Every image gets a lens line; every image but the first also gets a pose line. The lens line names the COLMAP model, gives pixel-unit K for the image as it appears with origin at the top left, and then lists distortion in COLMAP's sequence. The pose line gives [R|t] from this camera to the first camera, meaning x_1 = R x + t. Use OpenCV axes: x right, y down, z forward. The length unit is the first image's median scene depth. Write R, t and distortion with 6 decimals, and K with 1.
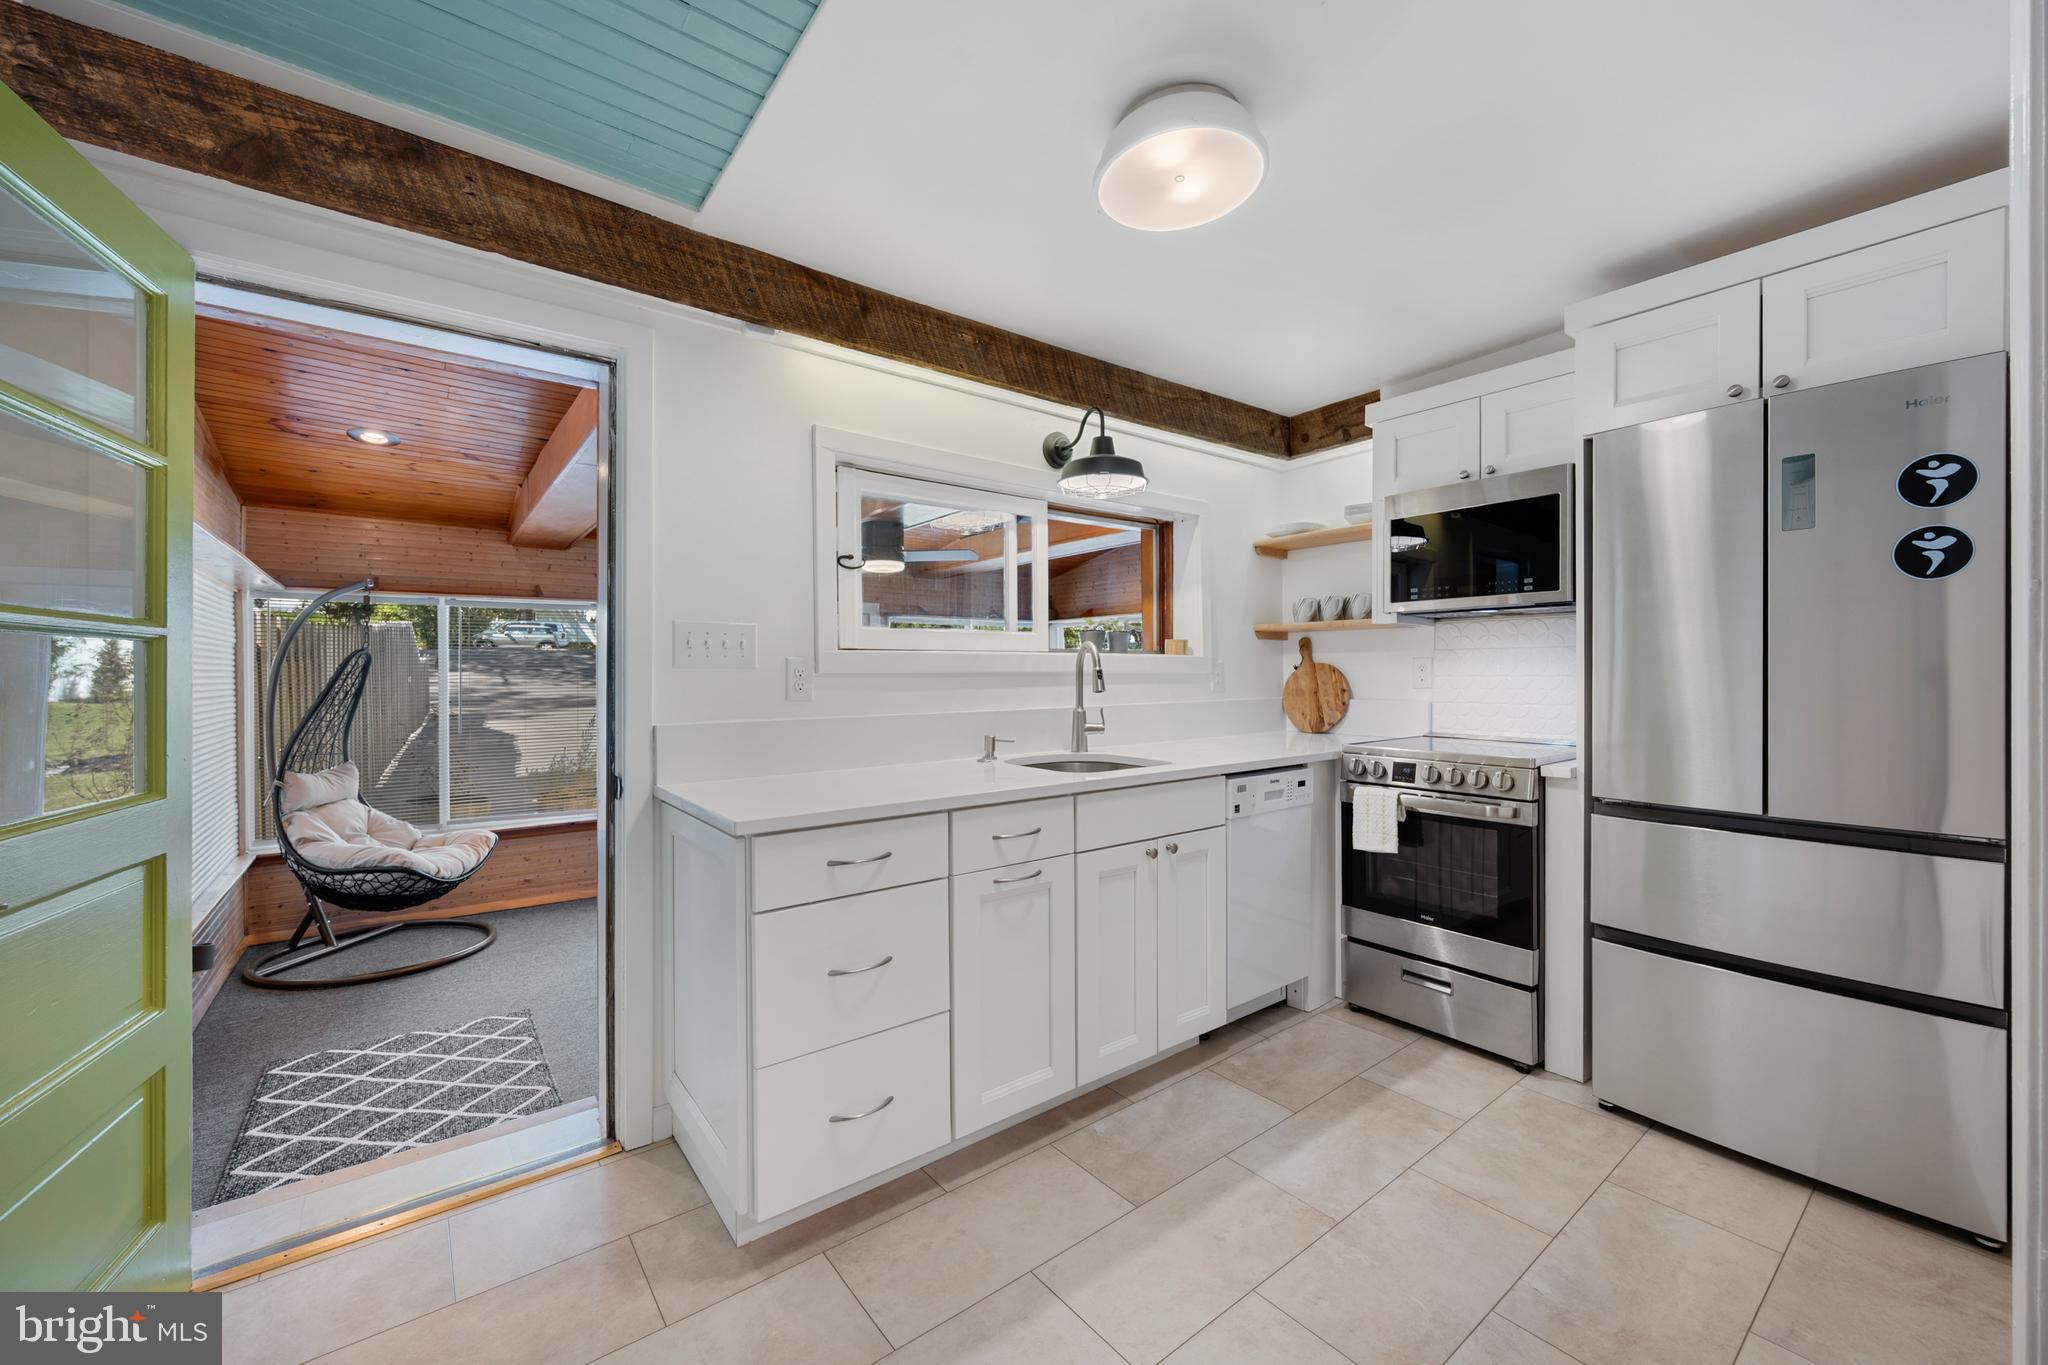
lens RADIAL K [[806.1, 0, 1021.8], [0, 806.1, 685.4], [0, 0, 1]] dist [-0.003056, 0.000662]
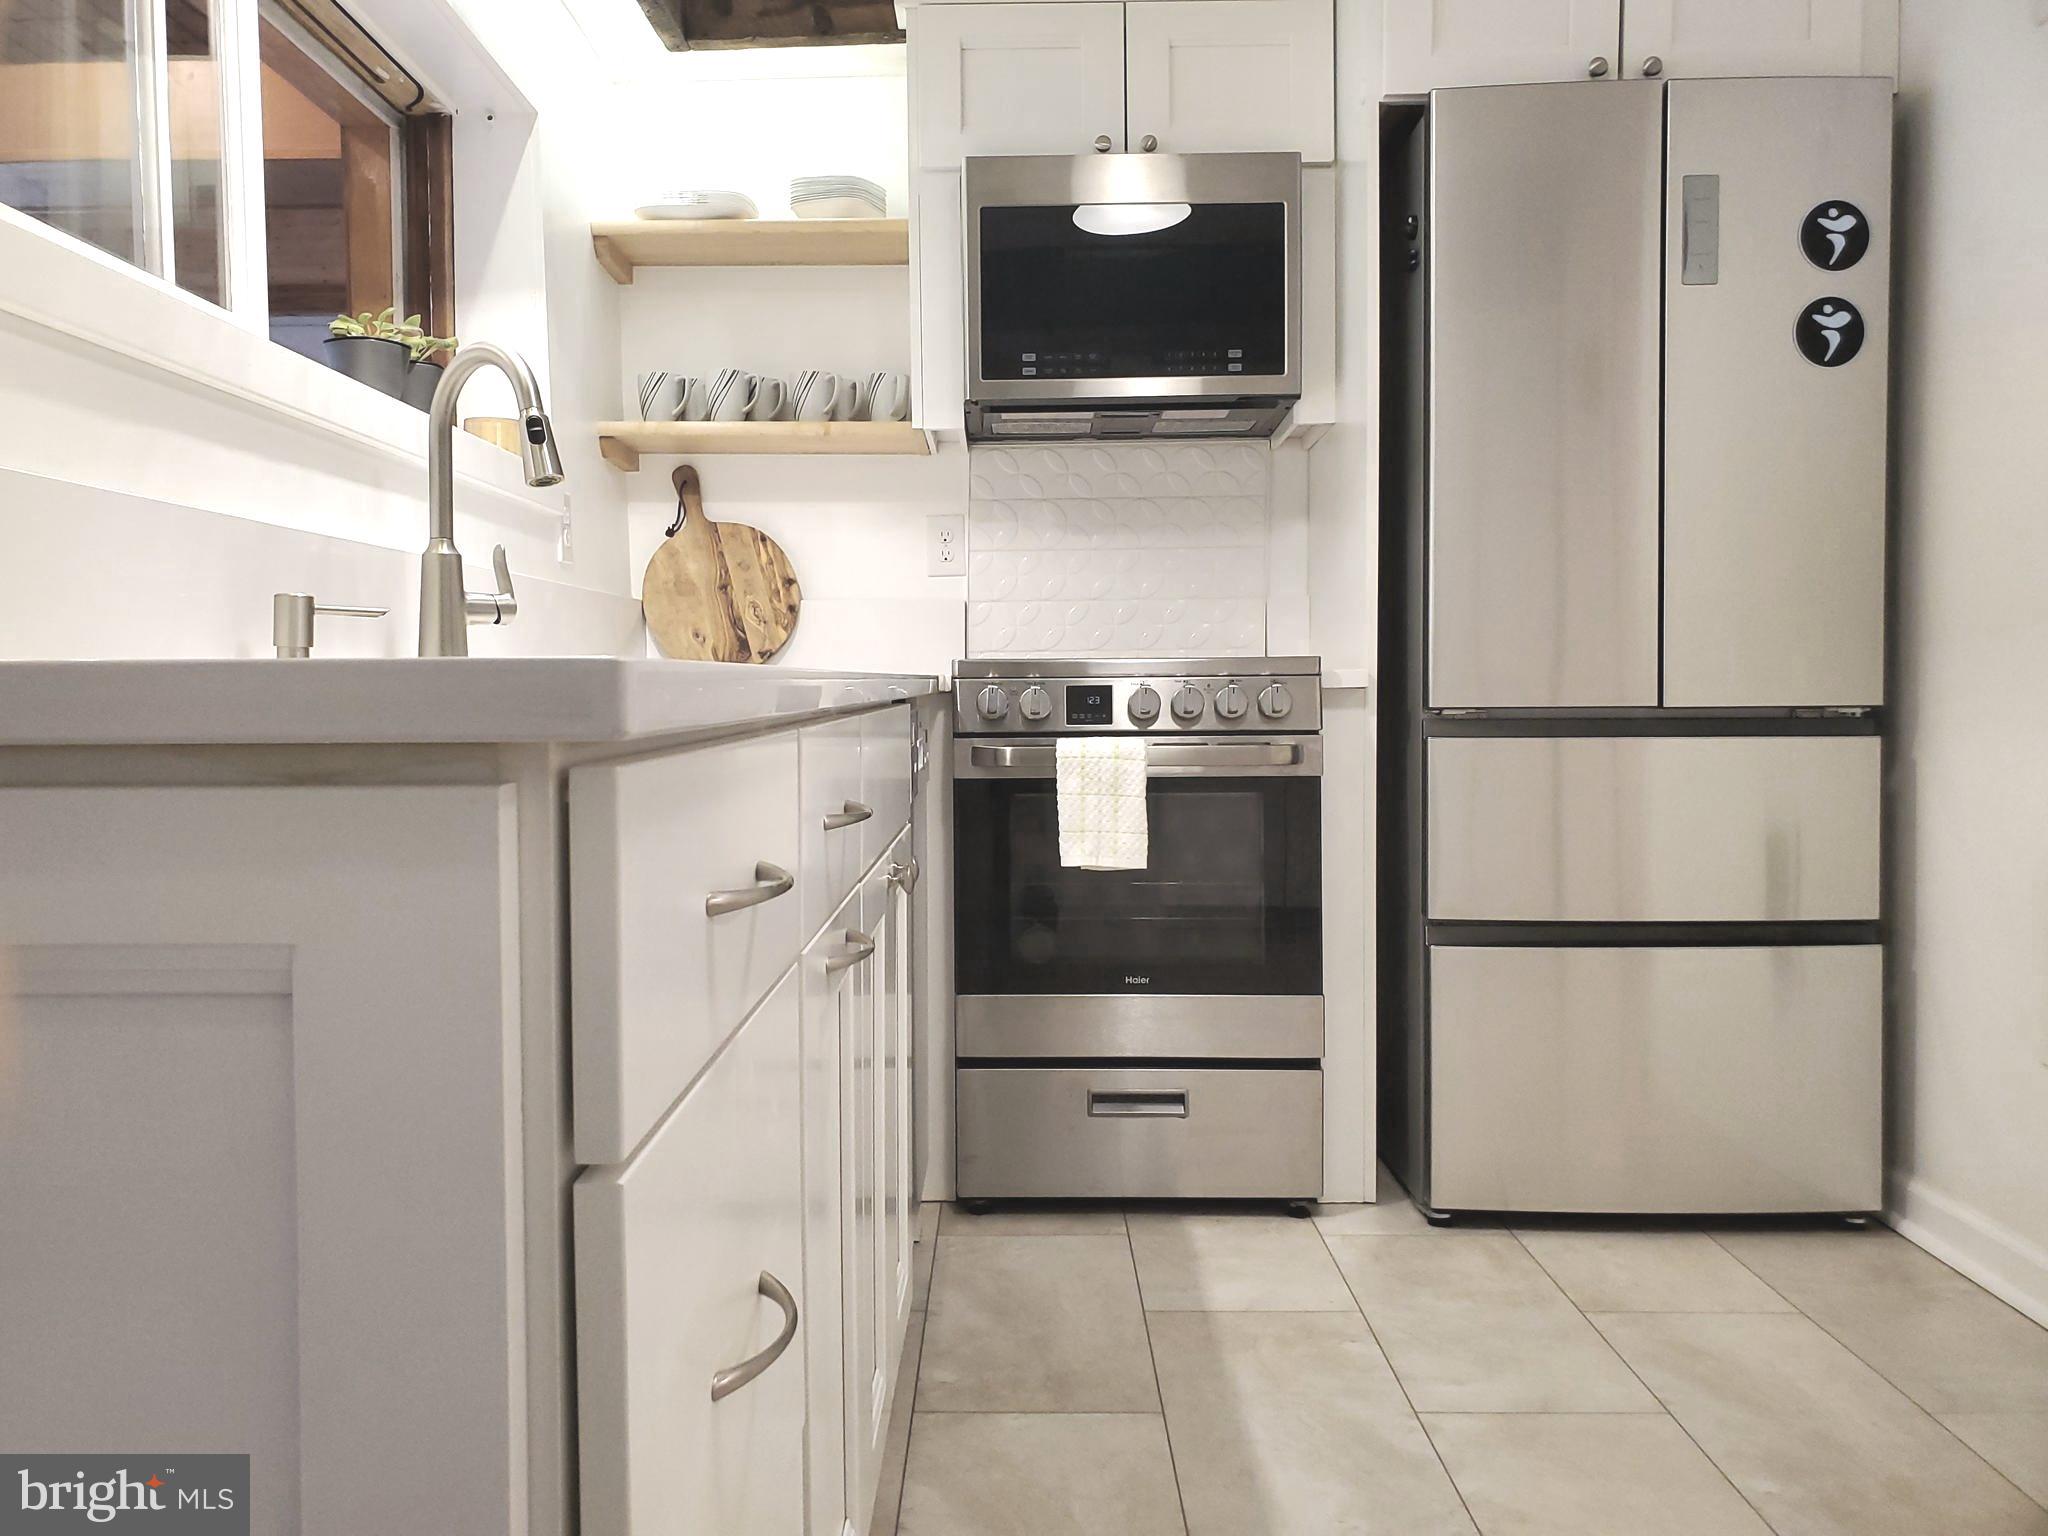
lens RADIAL K [[1587.7, 0, 1015.7], [0, 1587.7, 748.3], [0, 0, 1]] dist [0.015916, 0.004036]
pose [[0.622646, -0.033418, 0.781790, -0.363236], [0.017185, 0.999431, 0.029034, 0.116281], [-0.782315, -0.004643, 0.622866, 0.459509]]
